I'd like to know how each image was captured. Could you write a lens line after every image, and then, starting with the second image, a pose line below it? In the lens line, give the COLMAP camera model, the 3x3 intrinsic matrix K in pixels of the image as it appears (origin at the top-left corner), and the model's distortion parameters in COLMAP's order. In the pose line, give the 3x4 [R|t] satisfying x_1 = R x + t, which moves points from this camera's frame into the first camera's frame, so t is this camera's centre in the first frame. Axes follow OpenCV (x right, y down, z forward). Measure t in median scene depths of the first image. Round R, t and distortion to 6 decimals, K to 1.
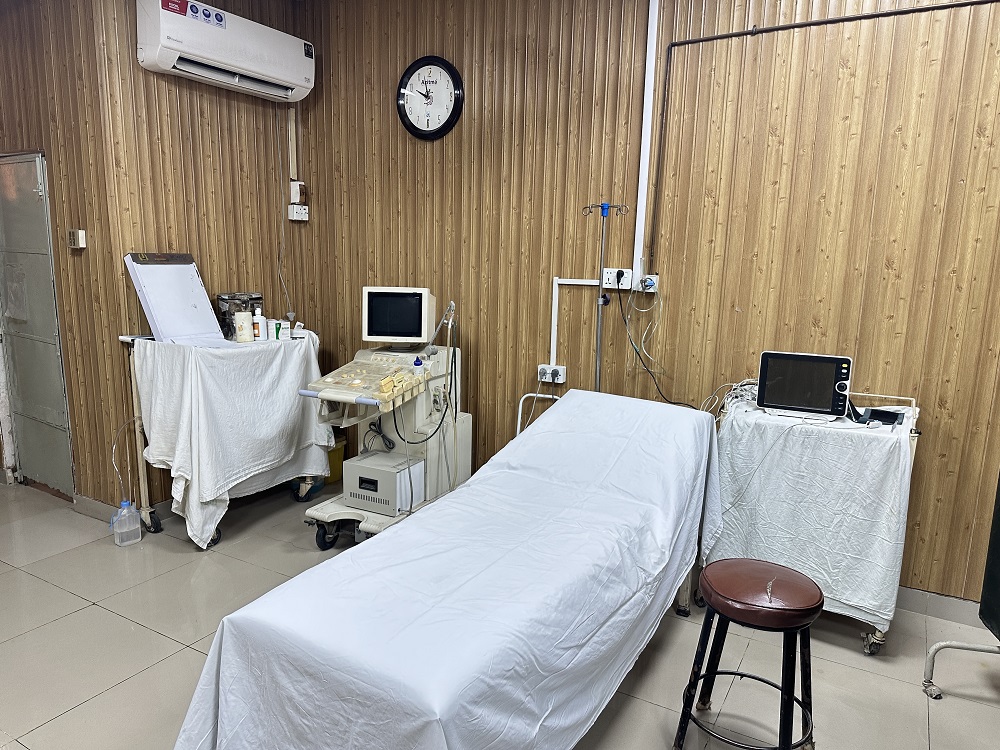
lens RADIAL K [[700.3, 0, 497.3], [0, 700.3, 380.4], [0, 0, 1]] dist [0.116037, -0.176190]
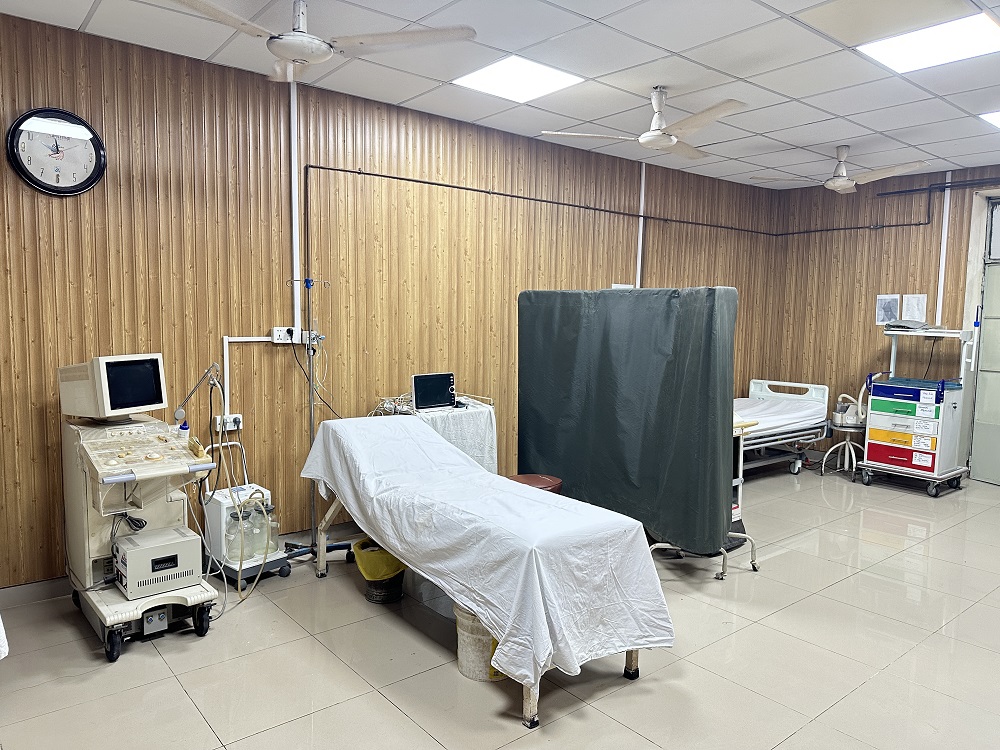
lens RADIAL K [[700.3, 0, 497.3], [0, 700.3, 380.4], [0, 0, 1]] dist [0.116037, -0.176190]
pose [[0.337863, -0.107769, 0.935005, -0.898235], [0.164095, 0.984953, 0.054231, -0.071996], [-0.926780, 0.135107, 0.350463, 0.221667]]
